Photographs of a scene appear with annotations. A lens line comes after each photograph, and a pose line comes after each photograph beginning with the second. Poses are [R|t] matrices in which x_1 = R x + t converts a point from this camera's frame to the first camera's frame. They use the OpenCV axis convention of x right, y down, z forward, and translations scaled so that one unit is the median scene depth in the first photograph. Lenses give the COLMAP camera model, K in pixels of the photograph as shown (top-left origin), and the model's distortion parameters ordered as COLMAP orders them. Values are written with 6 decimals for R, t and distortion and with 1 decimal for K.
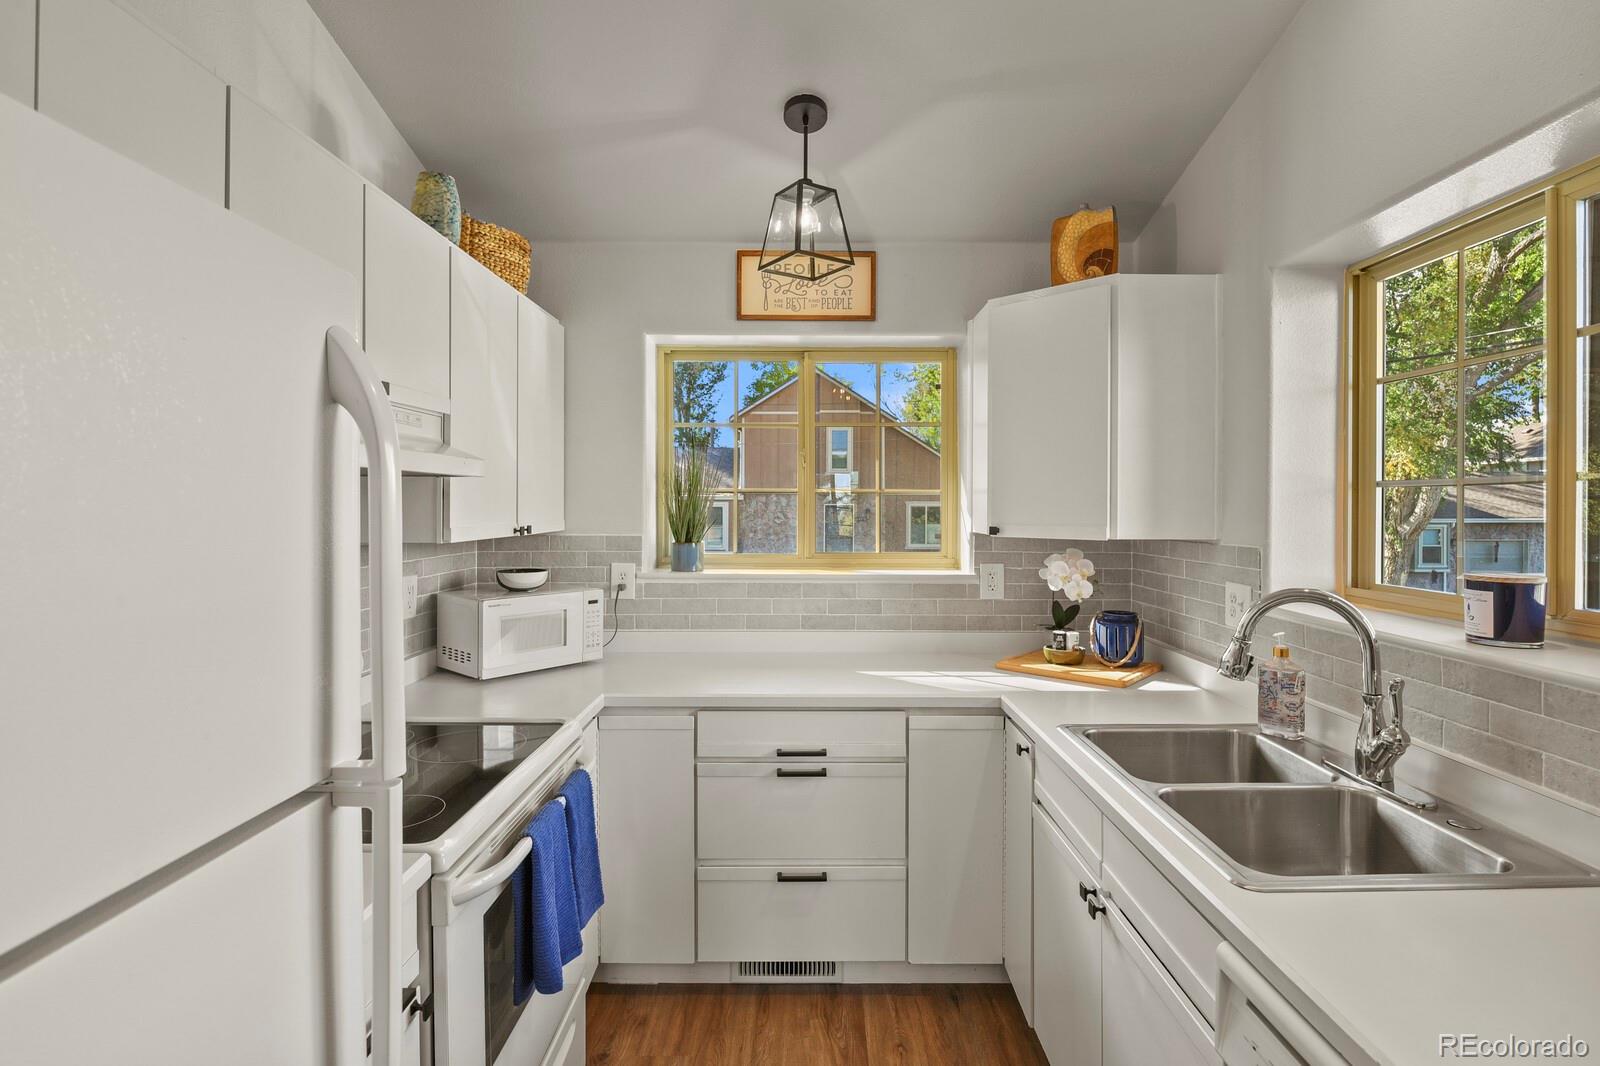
lens RADIAL K [[777.1, 0, 805.8], [0, 777.1, 508.2], [0, 0, 1]] dist [-0.006110, -0.004551]
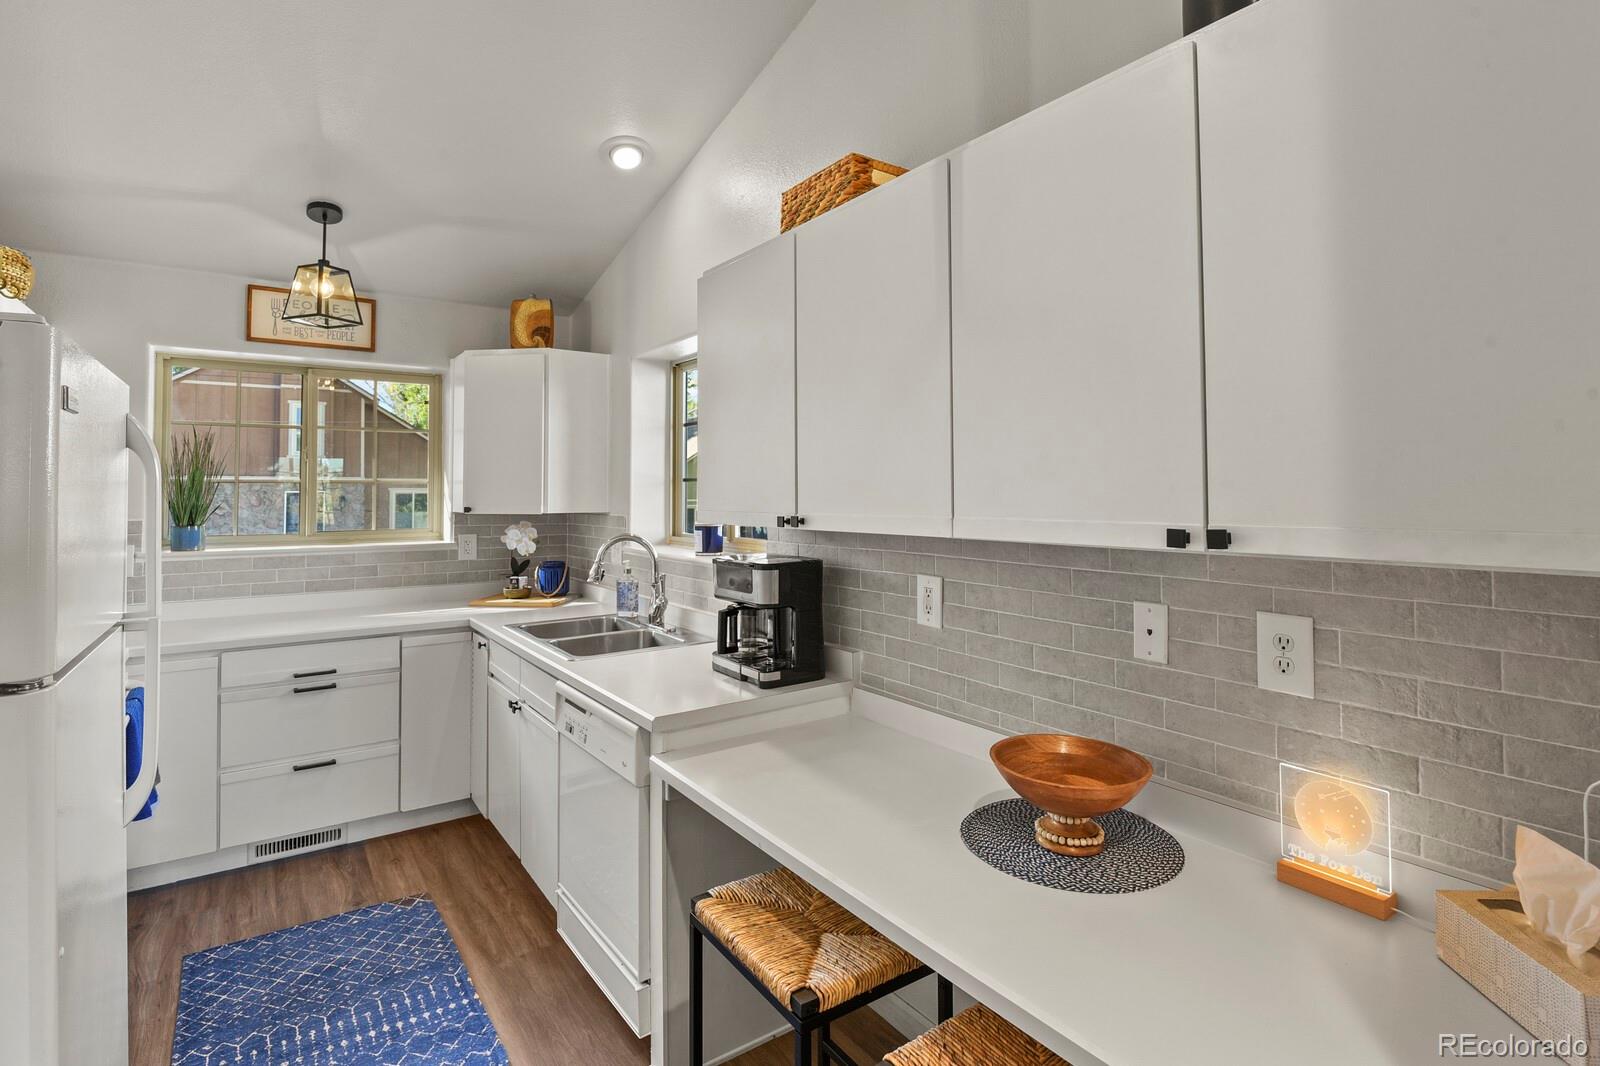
lens RADIAL K [[777.1, 0, 802.7], [0, 777.1, 468.6], [0, 0, 1]] dist [-0.006110, -0.004551]
pose [[0.814149, 0.013211, 0.580506, -0.102078], [0.006458, 0.999473, -0.031803, 0.002155], [-0.580620, 0.029641, 0.813635, -0.616118]]
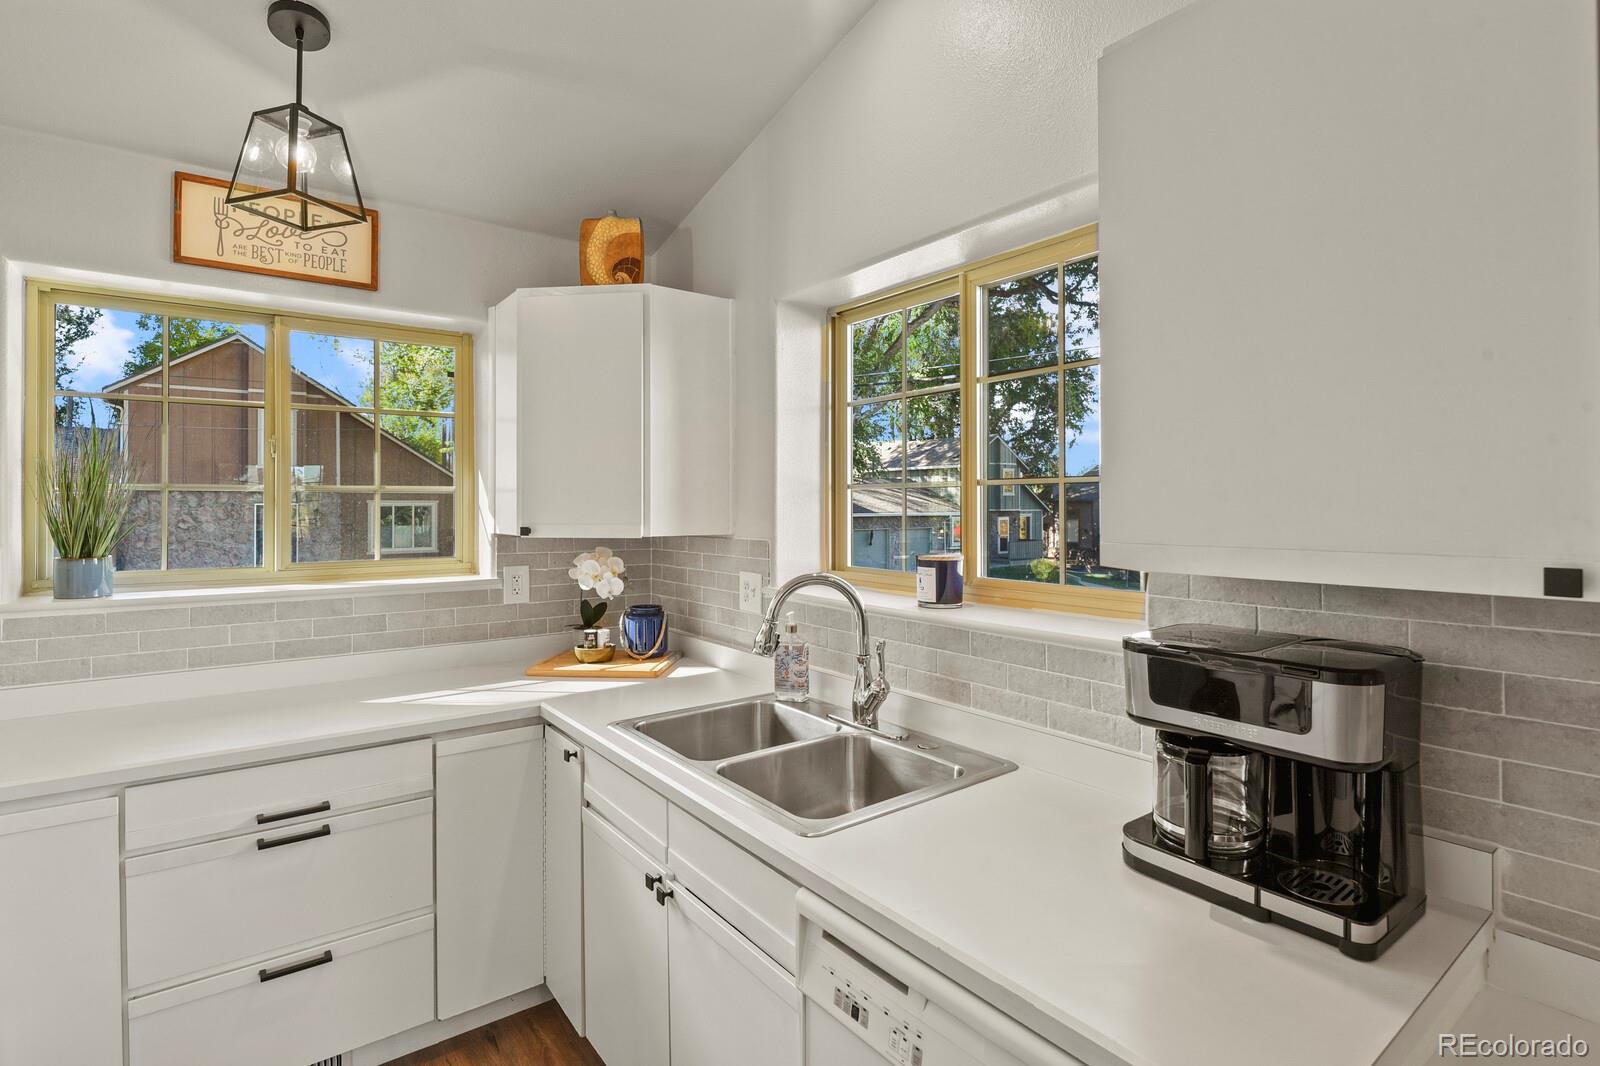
lens RADIAL K [[777.1, 0, 803.7], [0, 777.1, 501.5], [0, 0, 1]] dist [-0.006110, -0.004551]
pose [[0.798357, -0.000941, 0.602184, -0.065296], [0.005499, 0.999968, -0.005728, -0.000423], [-0.602160, 0.007884, 0.798337, 0.037656]]
